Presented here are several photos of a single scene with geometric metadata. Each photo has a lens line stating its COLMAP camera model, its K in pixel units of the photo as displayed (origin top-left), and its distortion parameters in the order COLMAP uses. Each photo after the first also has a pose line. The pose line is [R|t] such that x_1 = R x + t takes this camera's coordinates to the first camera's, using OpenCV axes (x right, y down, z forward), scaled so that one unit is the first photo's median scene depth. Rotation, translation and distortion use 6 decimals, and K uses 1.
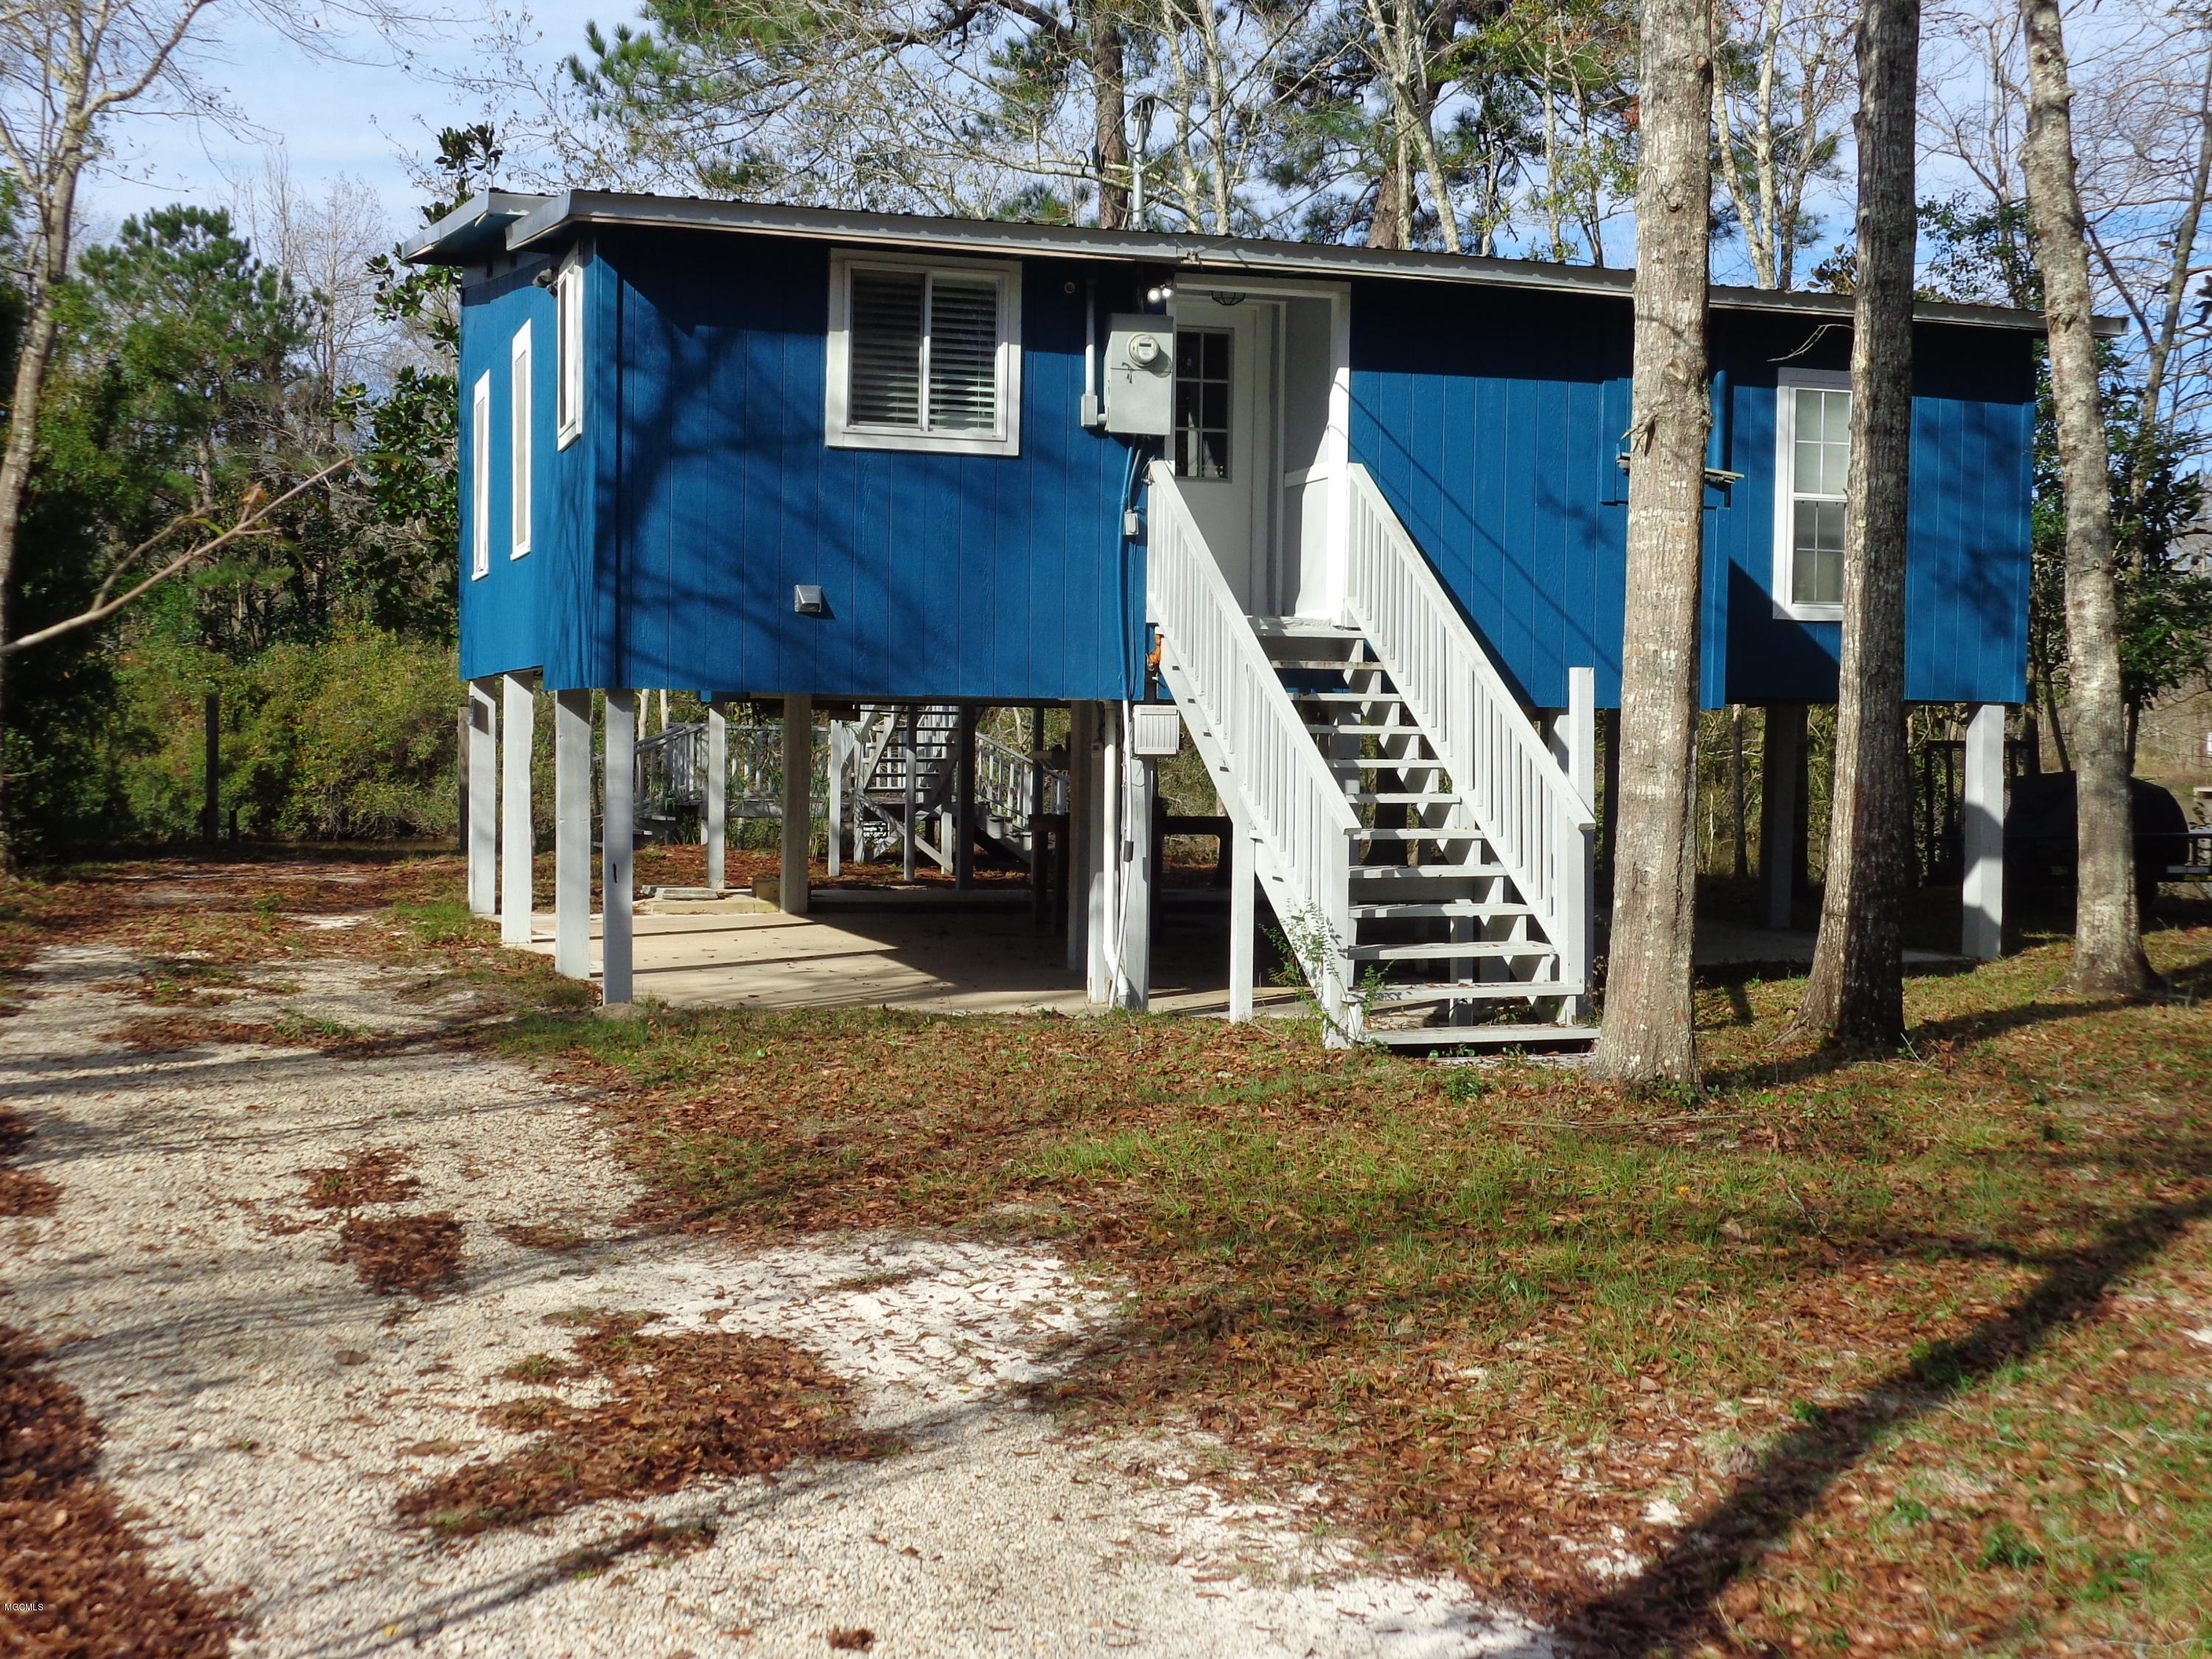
lens RADIAL K [[2702.2, 0, 1105.9], [0, 2702.2, 828.9], [0, 0, 1]] dist [0.006900, 0.000000]
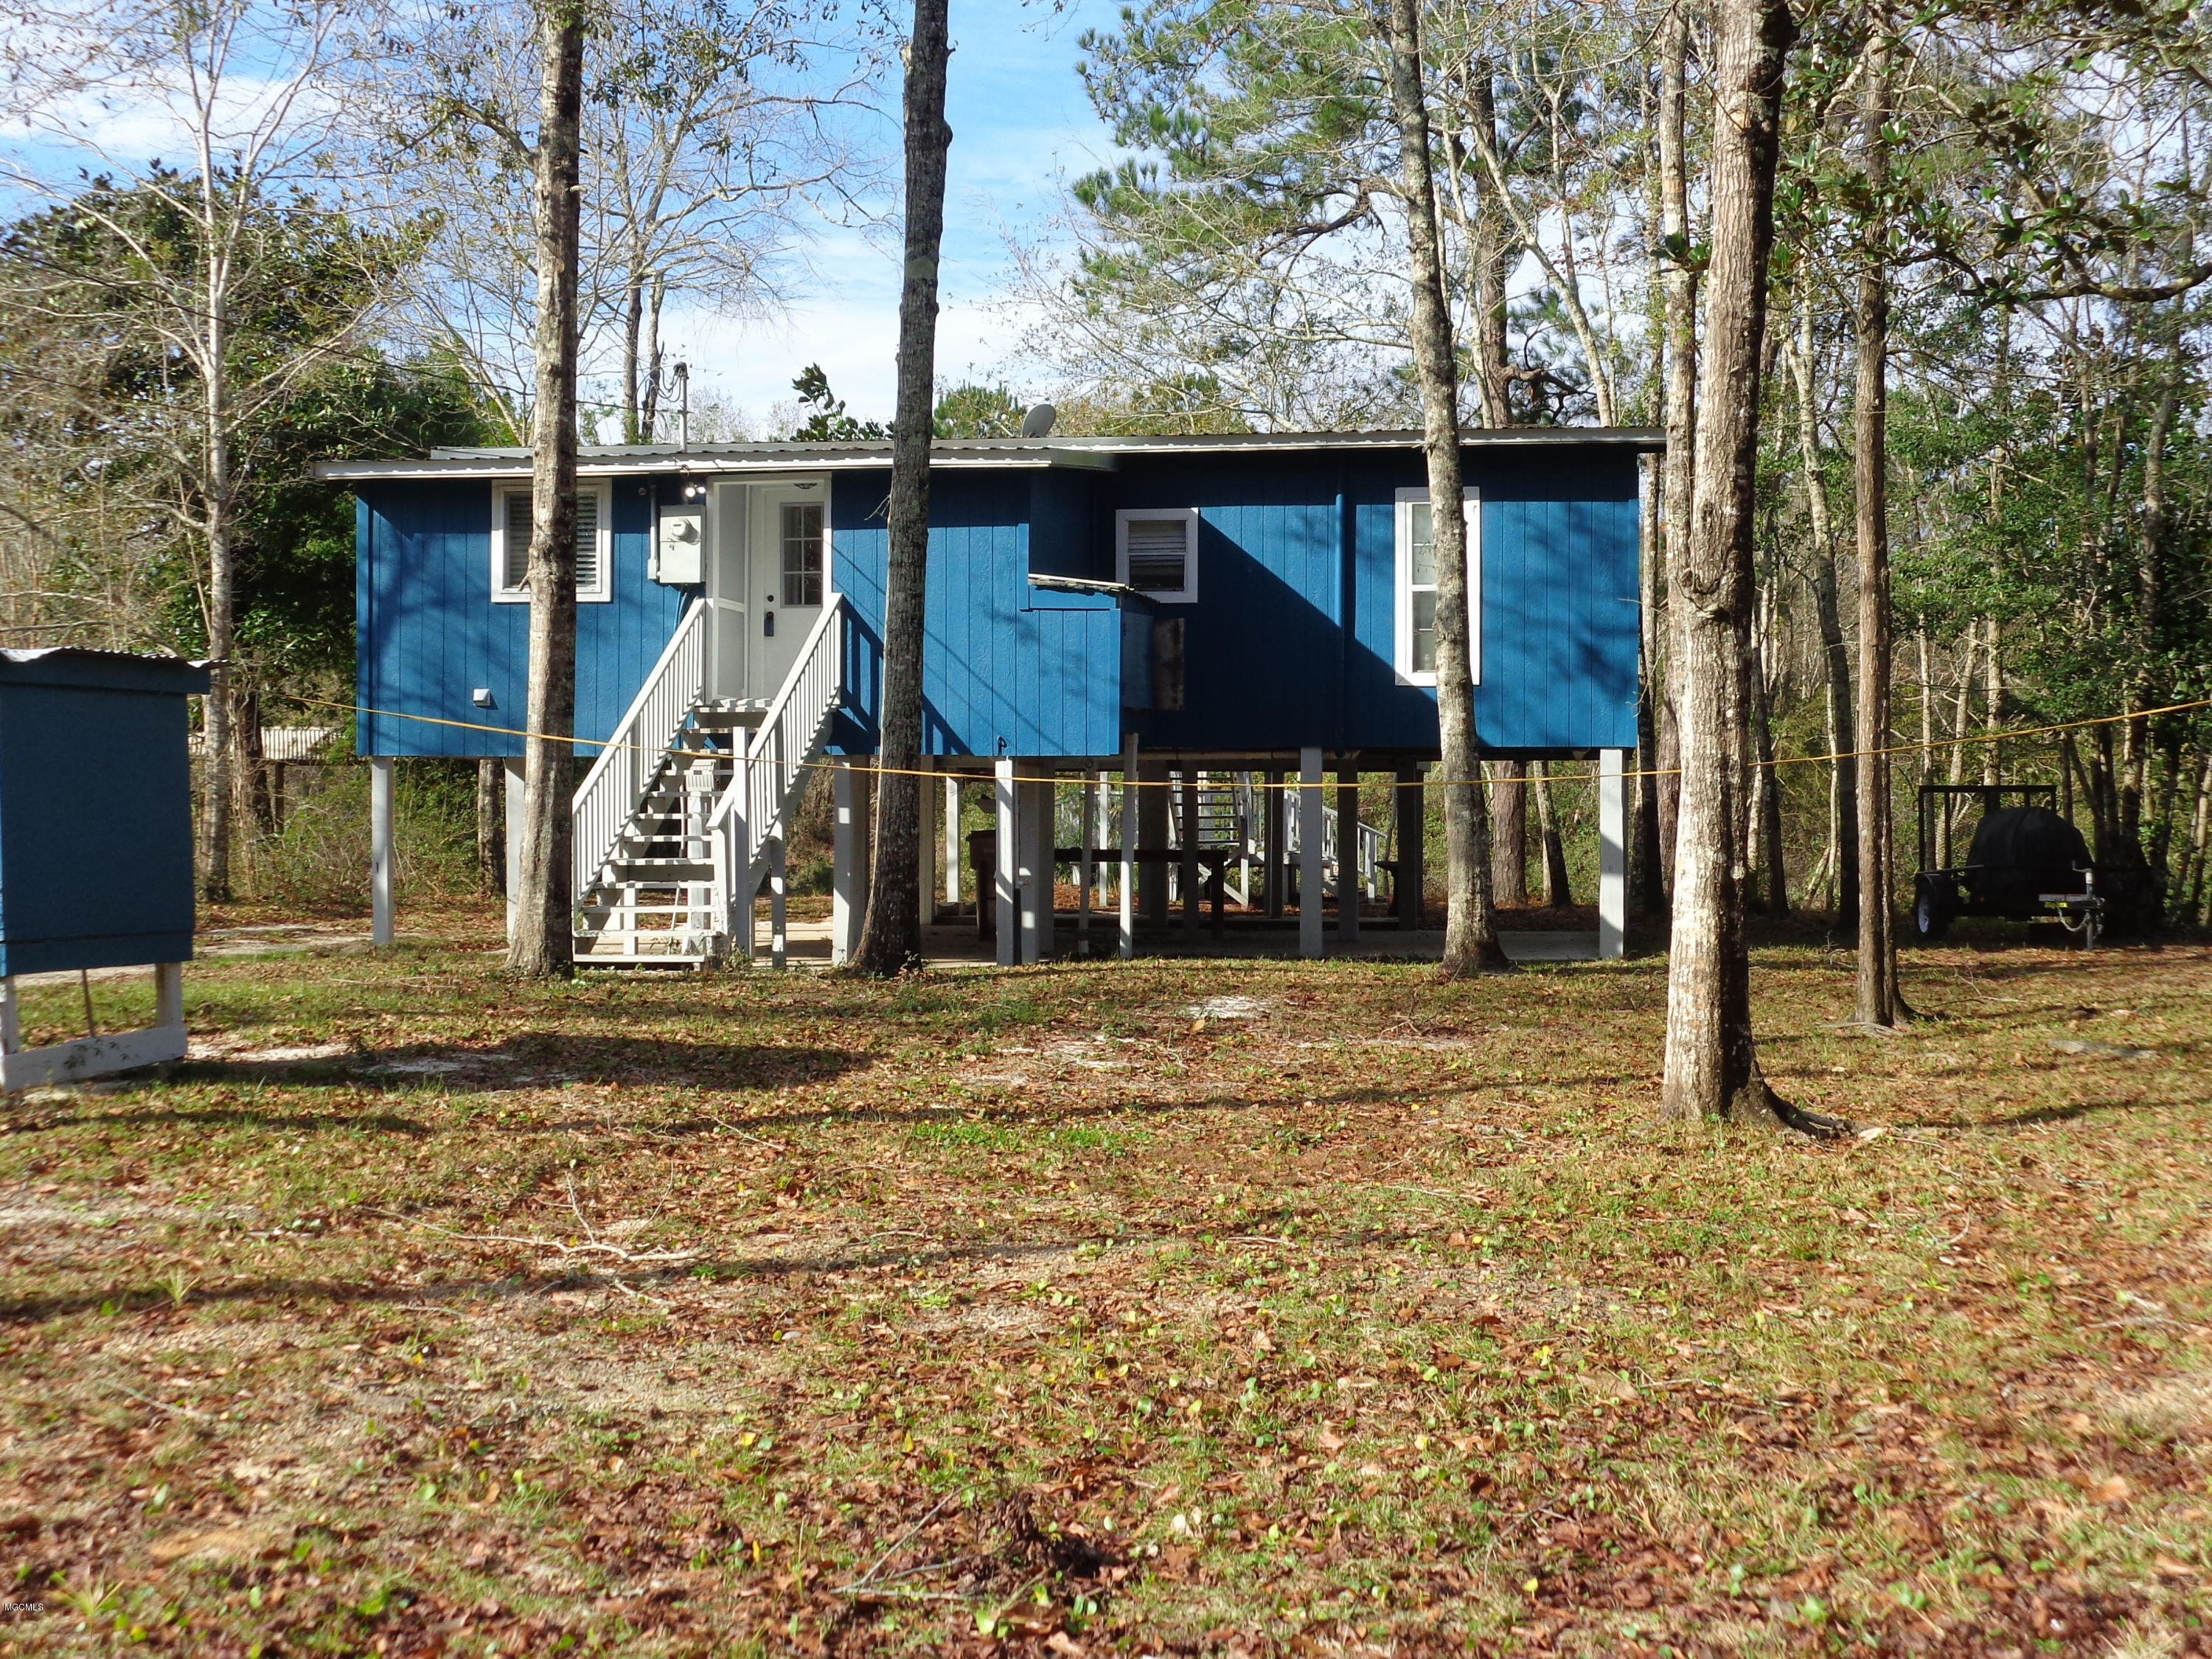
lens RADIAL K [[2702.2, 0, 1106.0], [0, 2702.2, 828.1], [0, 0, 1]] dist [0.006900, 0.000000]
pose [[0.870821, -0.006650, -0.491556, 0.976810], [-0.011244, 0.999377, -0.033440, 0.041852], [0.491472, 0.034647, 0.870204, -0.212148]]
